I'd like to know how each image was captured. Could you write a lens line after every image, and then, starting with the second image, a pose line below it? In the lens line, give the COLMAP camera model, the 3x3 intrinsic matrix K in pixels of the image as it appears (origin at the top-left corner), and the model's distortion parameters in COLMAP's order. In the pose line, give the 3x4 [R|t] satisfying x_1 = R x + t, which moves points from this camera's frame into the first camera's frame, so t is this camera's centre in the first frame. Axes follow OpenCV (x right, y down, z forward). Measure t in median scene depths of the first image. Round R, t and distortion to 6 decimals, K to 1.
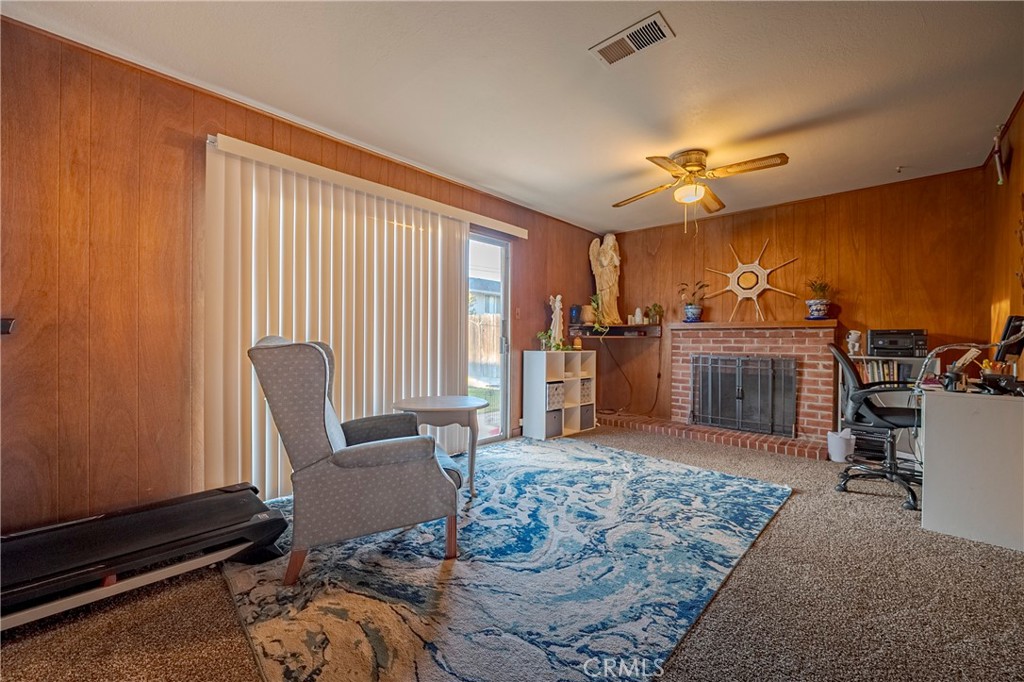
lens RADIAL K [[406.5, 0, 511.3], [0, 406.5, 339.1], [0, 0, 1]] dist [-0.013262, -0.000265]
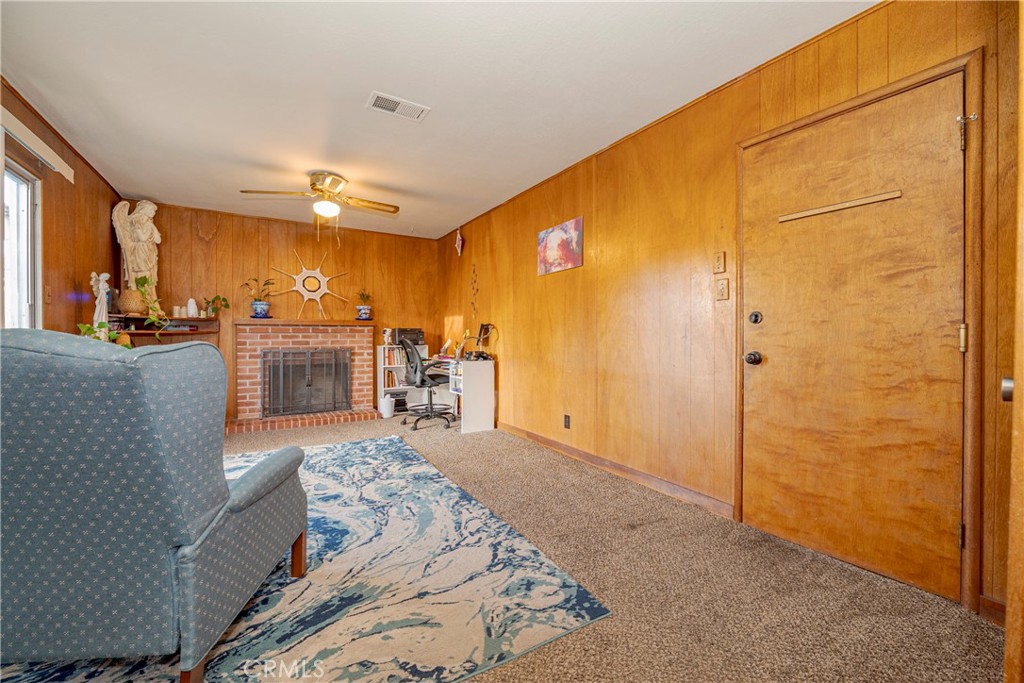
lens RADIAL K [[406.5, 0, 511.5], [0, 406.5, 338.8], [0, 0, 1]] dist [-0.013262, -0.000265]
pose [[0.262153, -0.011991, 0.964952, -0.445140], [0.000573, 0.999925, 0.012270, -0.001394], [-0.965026, -0.002663, 0.262140, 0.153304]]
